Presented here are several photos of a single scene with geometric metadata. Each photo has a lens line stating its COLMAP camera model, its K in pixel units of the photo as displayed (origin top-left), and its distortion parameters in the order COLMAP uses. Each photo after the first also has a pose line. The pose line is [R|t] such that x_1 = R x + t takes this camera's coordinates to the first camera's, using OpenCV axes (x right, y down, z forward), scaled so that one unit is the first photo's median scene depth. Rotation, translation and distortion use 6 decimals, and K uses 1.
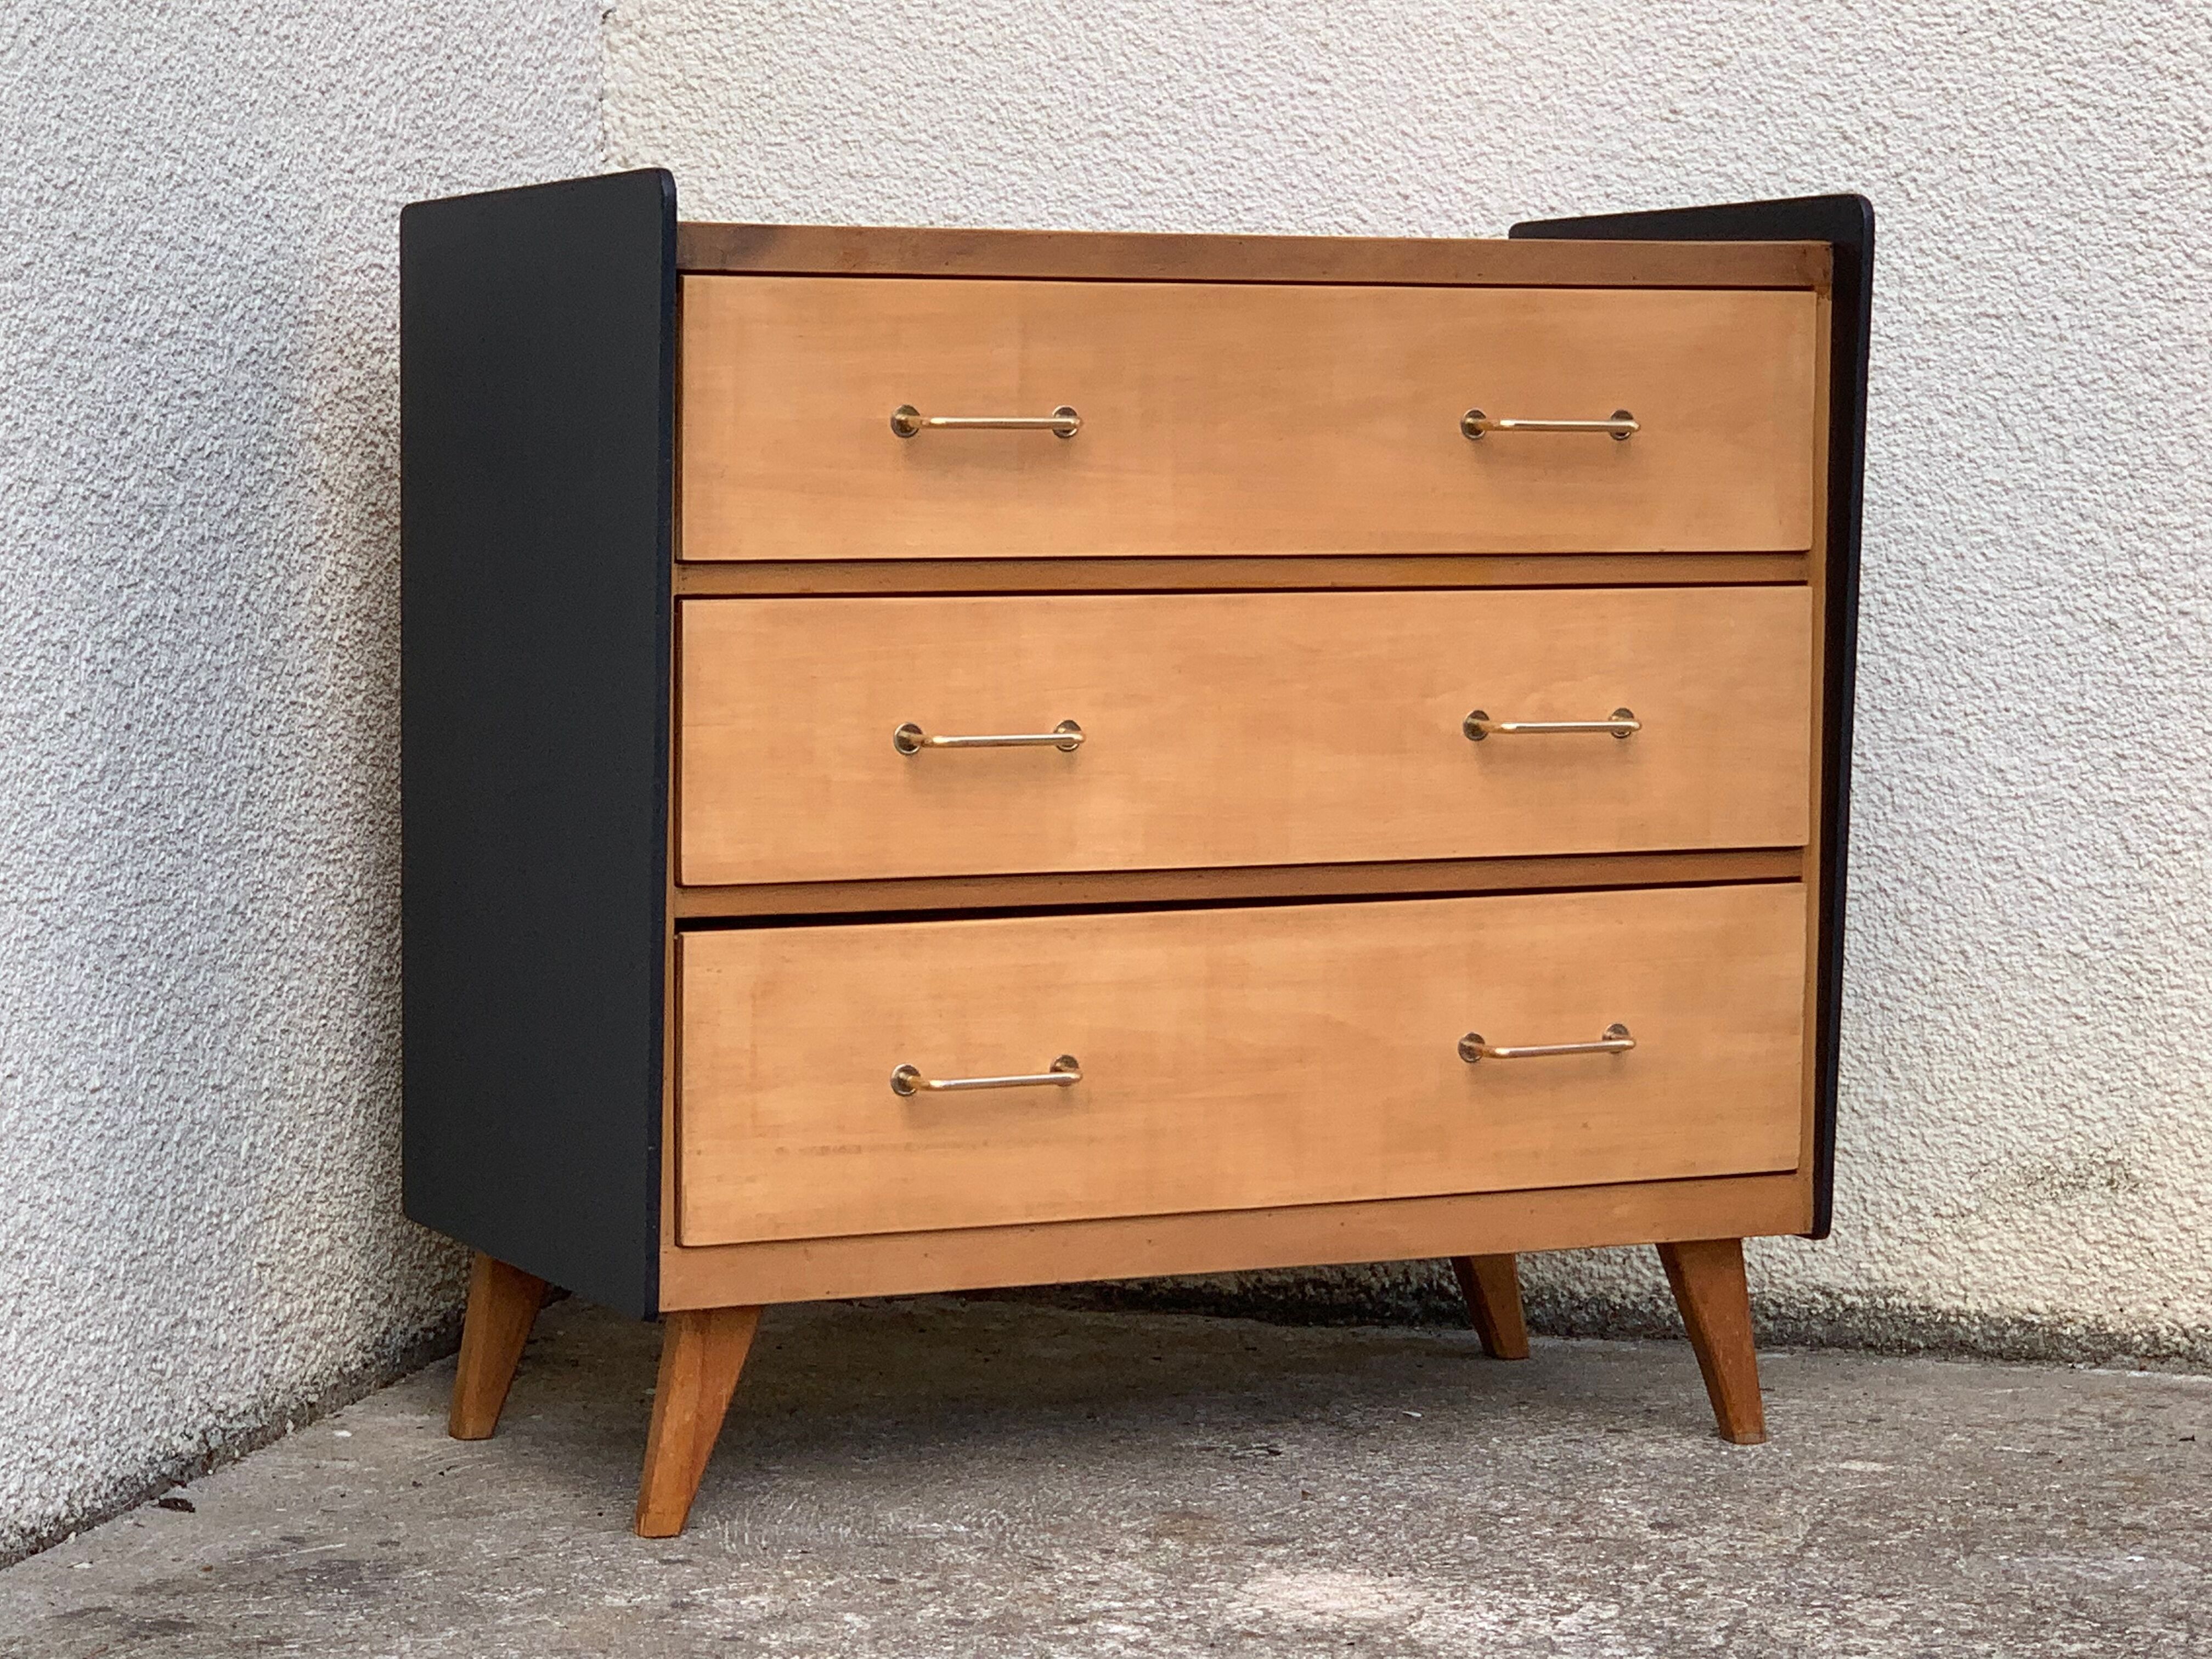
lens RADIAL K [[5819.3, 0, 1029.1], [0, 5819.3, 795.9], [0, 0, 1]] dist [0.023646, 0.000000]
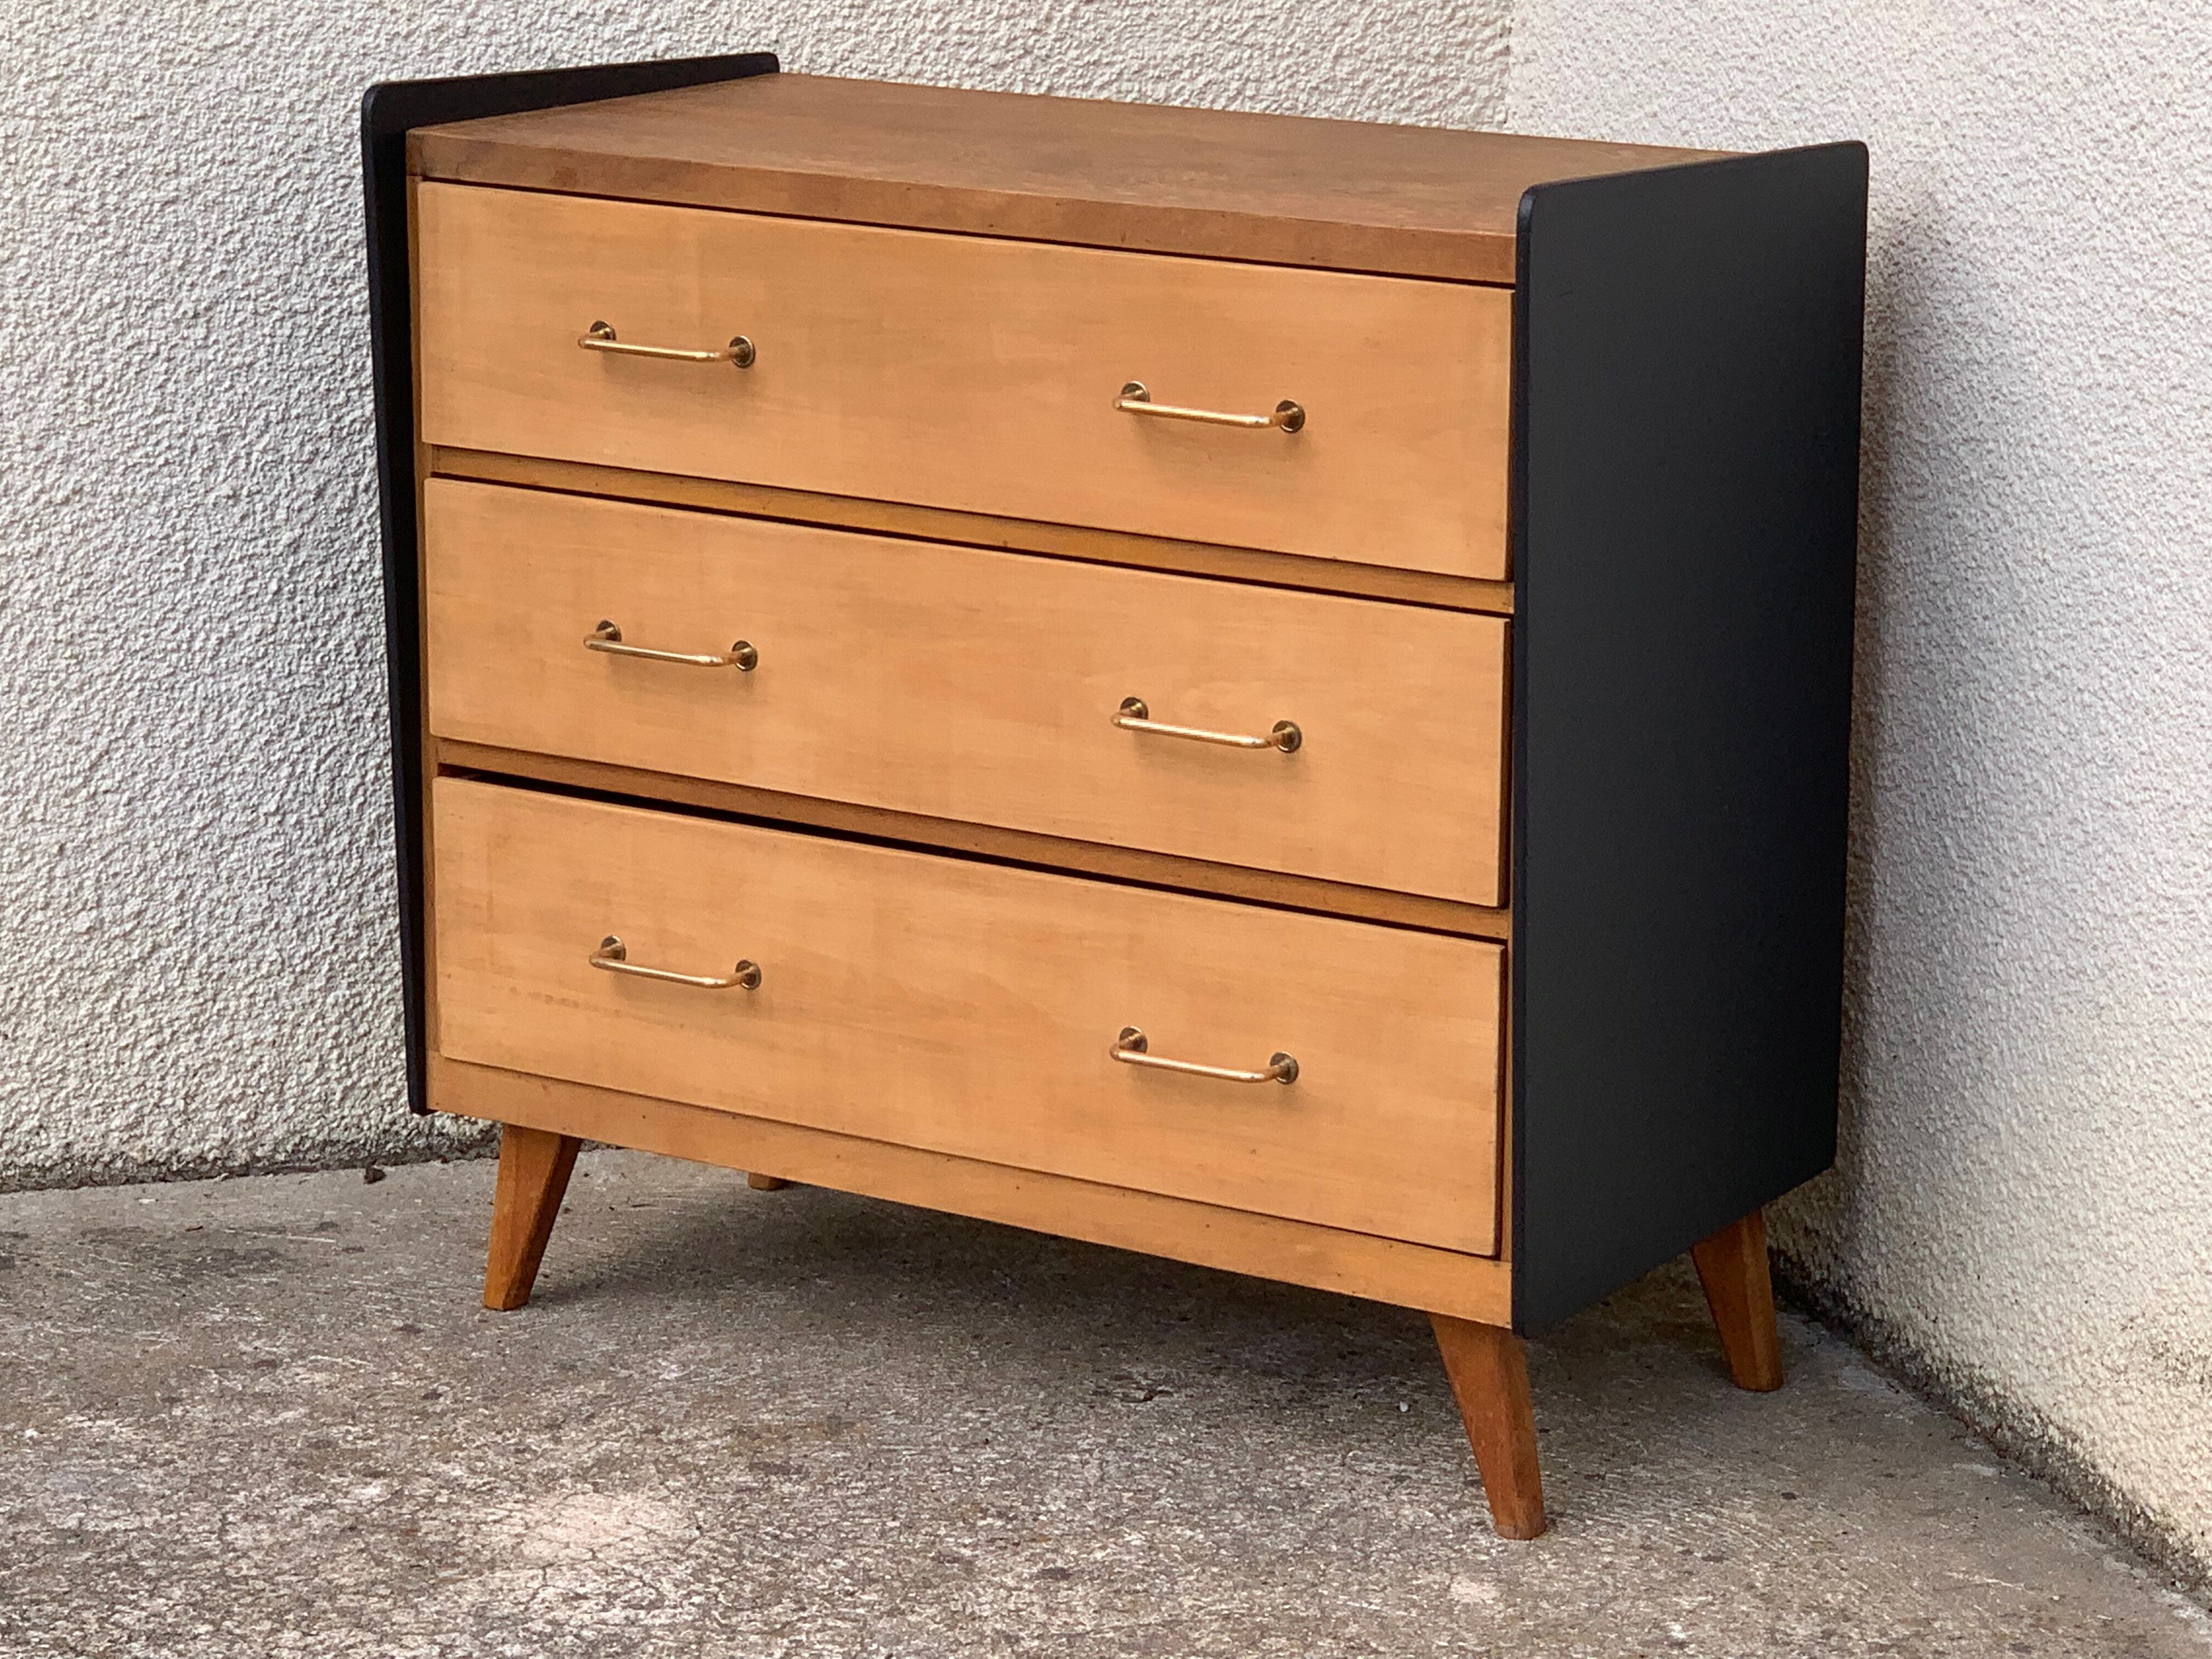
lens RADIAL K [[5819.3, 0, 1091.6], [0, 5819.3, 801.6], [0, 0, 1]] dist [0.023646, 0.000000]
pose [[0.538048, 0.190674, -0.821065, 0.810620], [-0.076939, 0.981122, 0.177425, -0.157157], [0.839395, -0.032292, 0.542561, 0.453683]]
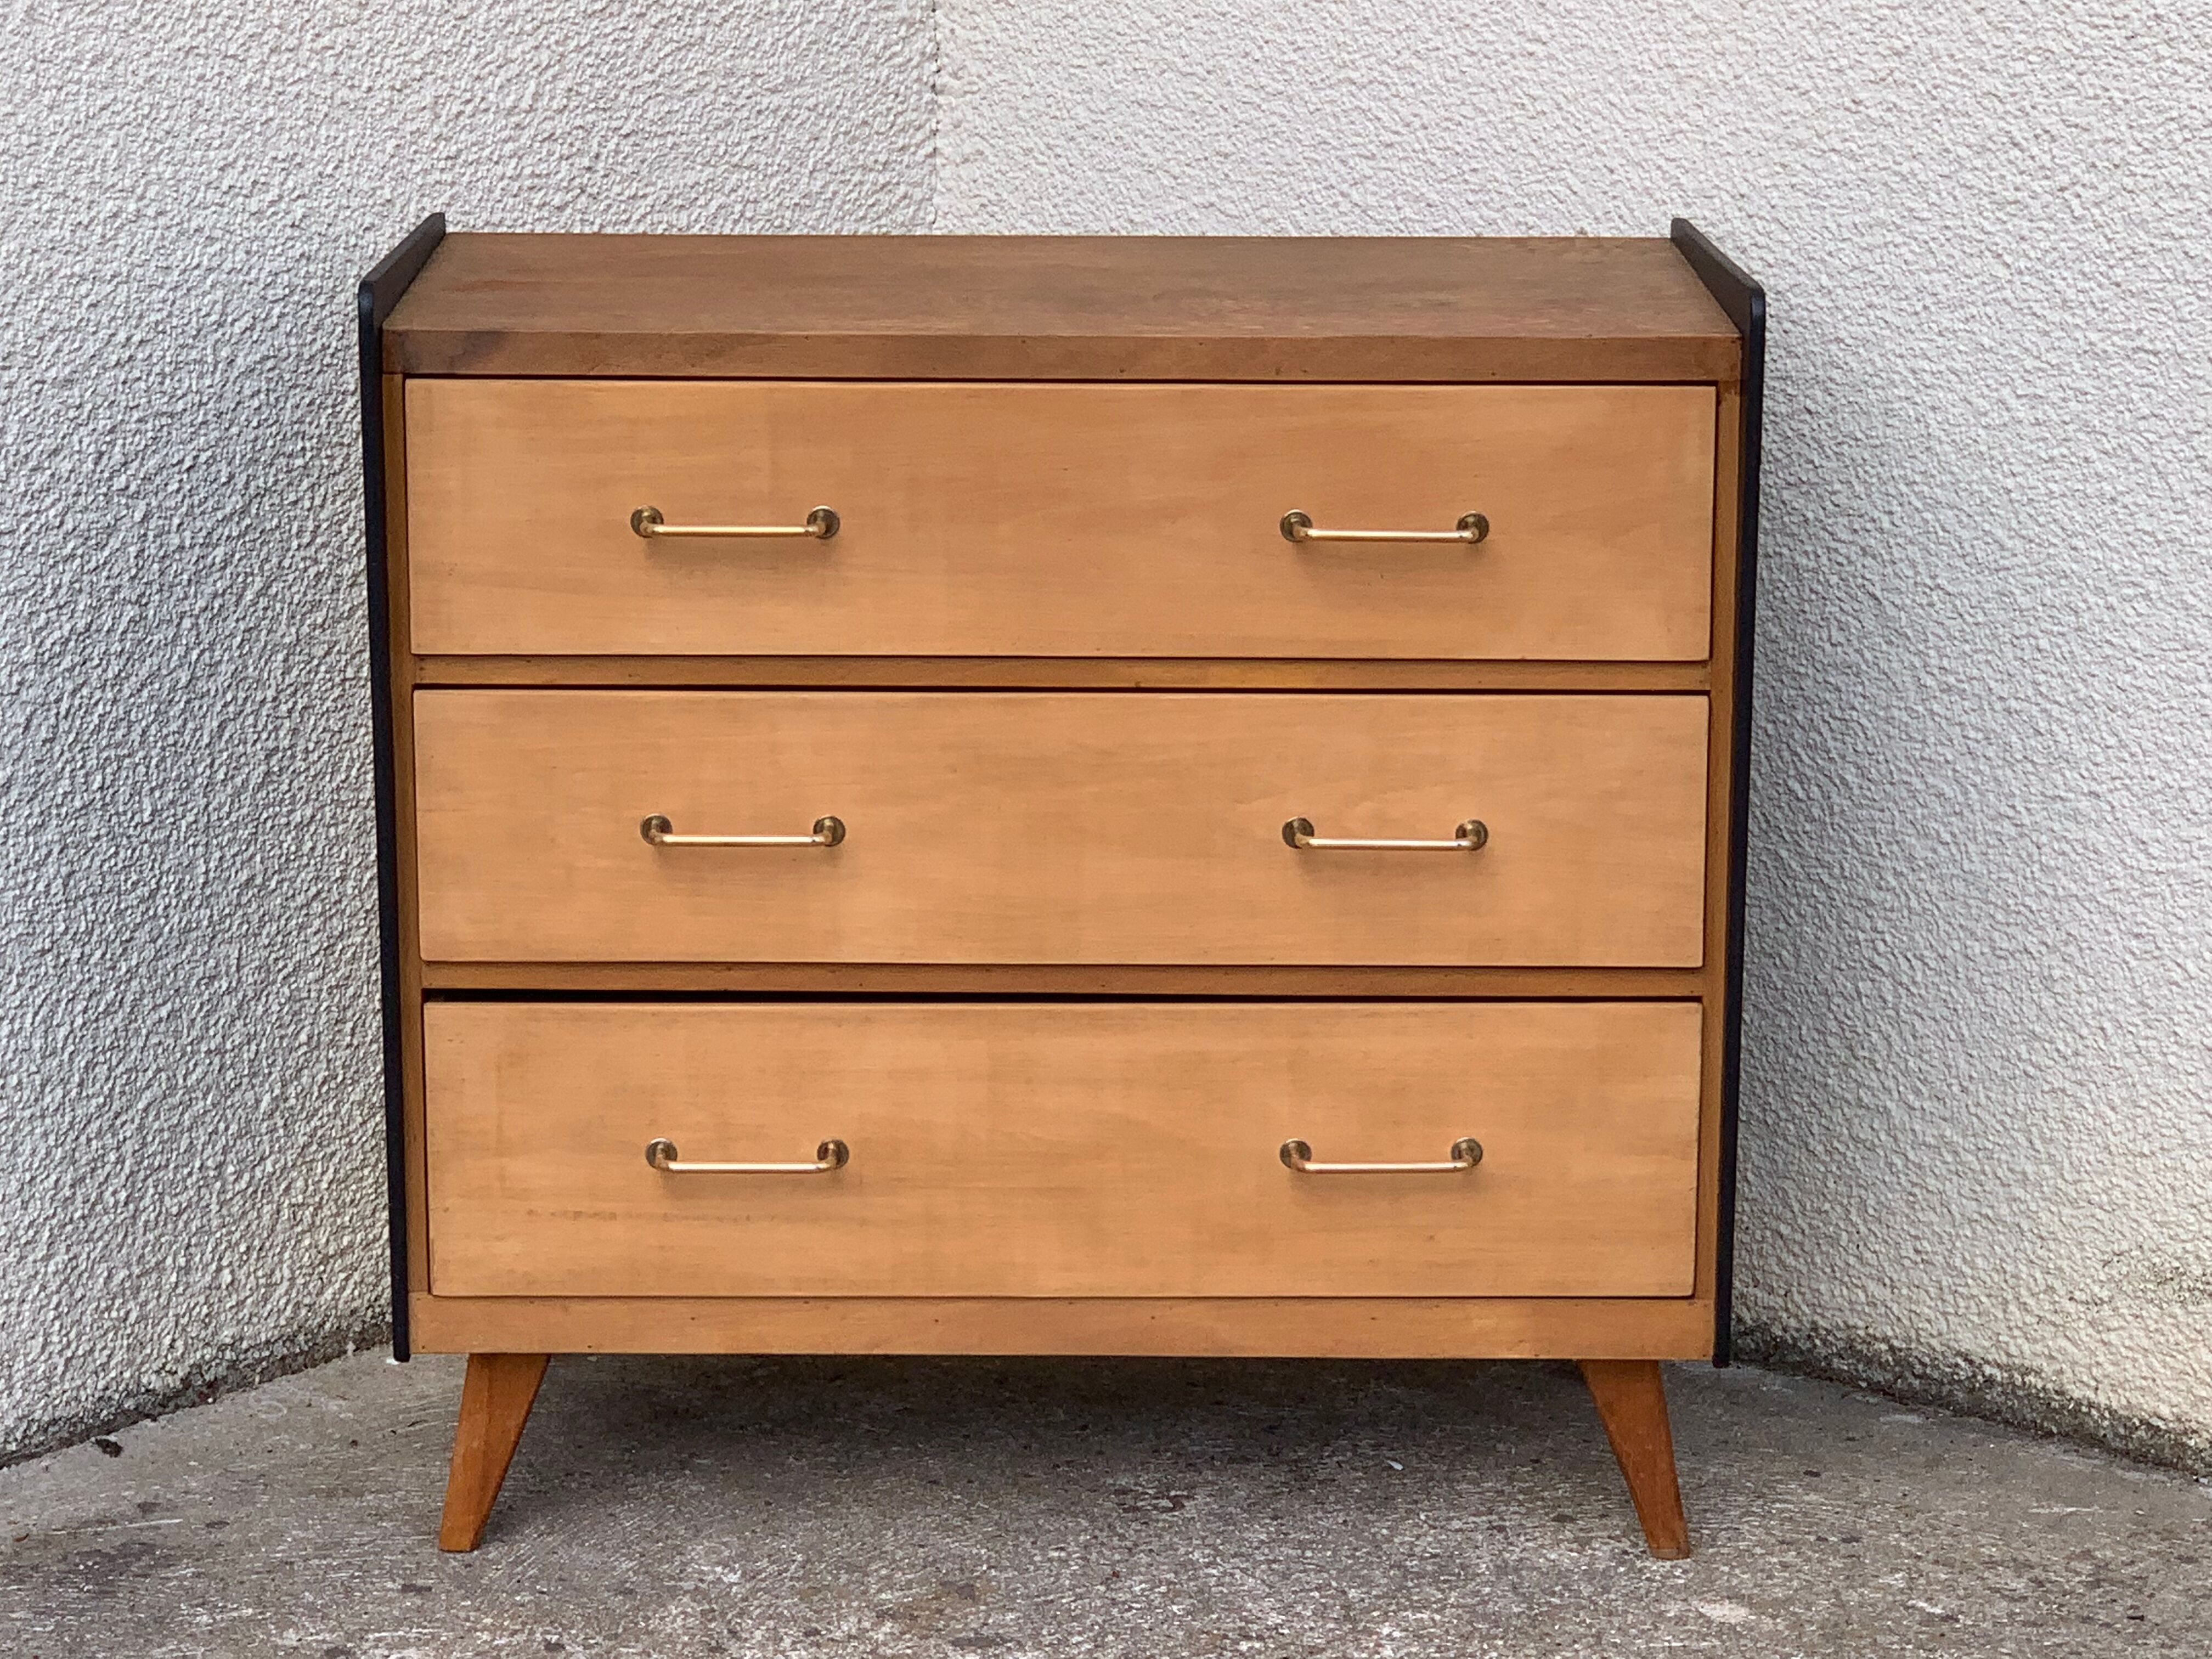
lens RADIAL K [[5819.3, 0, 1046.0], [0, 5819.3, 803.0], [0, 0, 1]] dist [0.023646, 0.000000]
pose [[0.902759, 0.092218, -0.420146, 0.422120], [-0.030659, 0.988059, 0.150994, -0.153449], [0.429053, -0.123429, 0.894806, 0.110225]]
